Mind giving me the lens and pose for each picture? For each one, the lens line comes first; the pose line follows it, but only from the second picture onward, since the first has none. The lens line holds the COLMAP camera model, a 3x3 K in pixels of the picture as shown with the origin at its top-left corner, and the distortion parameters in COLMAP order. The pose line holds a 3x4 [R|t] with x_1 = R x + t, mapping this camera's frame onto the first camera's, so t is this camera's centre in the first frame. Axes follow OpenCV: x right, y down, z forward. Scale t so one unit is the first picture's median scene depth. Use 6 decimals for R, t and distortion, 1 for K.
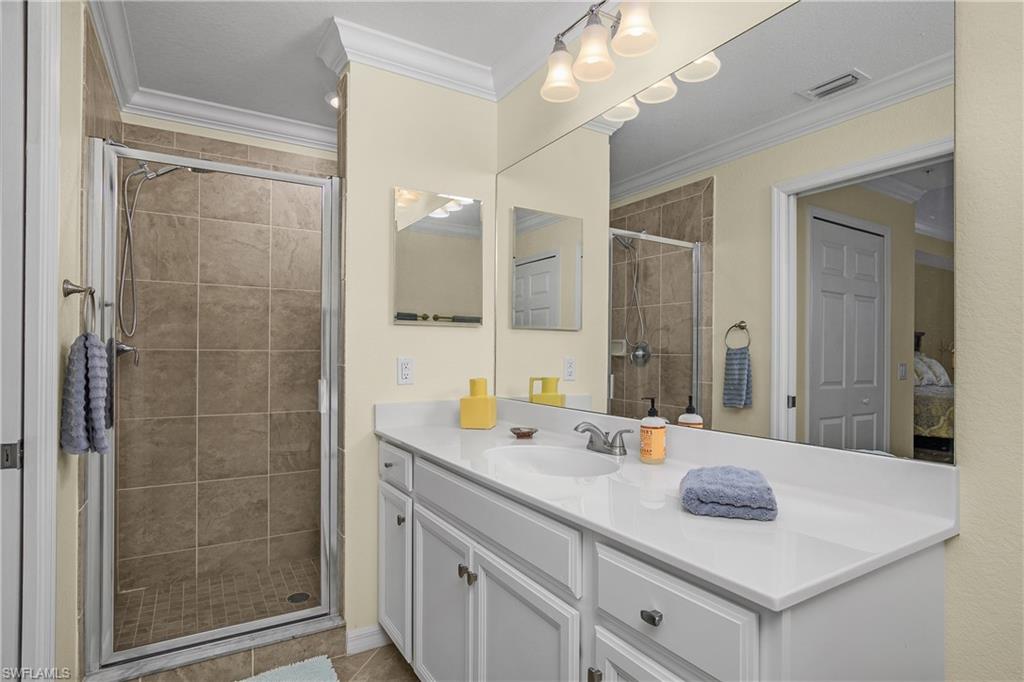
lens RADIAL K [[533.4, 0, 514.1], [0, 533.4, 347.2], [0, 0, 1]] dist [-0.063854, -0.001057]
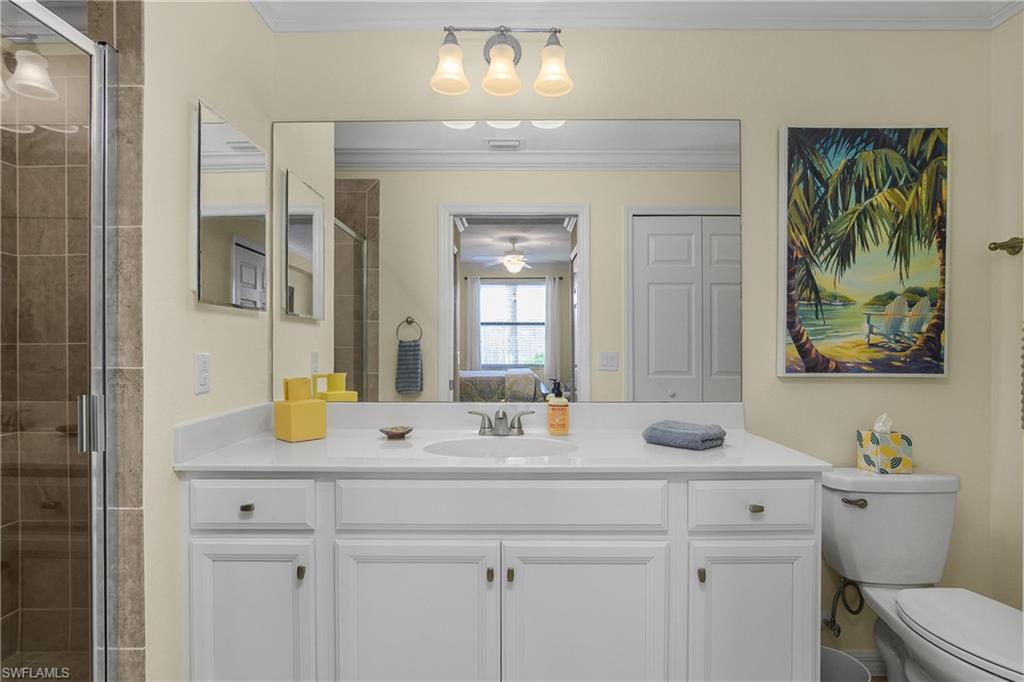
lens RADIAL K [[533.4, 0, 515.3], [0, 533.4, 344.9], [0, 0, 1]] dist [-0.063854, -0.001057]
pose [[0.528476, -0.004160, 0.848938, -0.418808], [-0.004574, 0.999960, 0.007747, 0.000830], [-0.848936, -0.007977, 0.528436, 0.216972]]
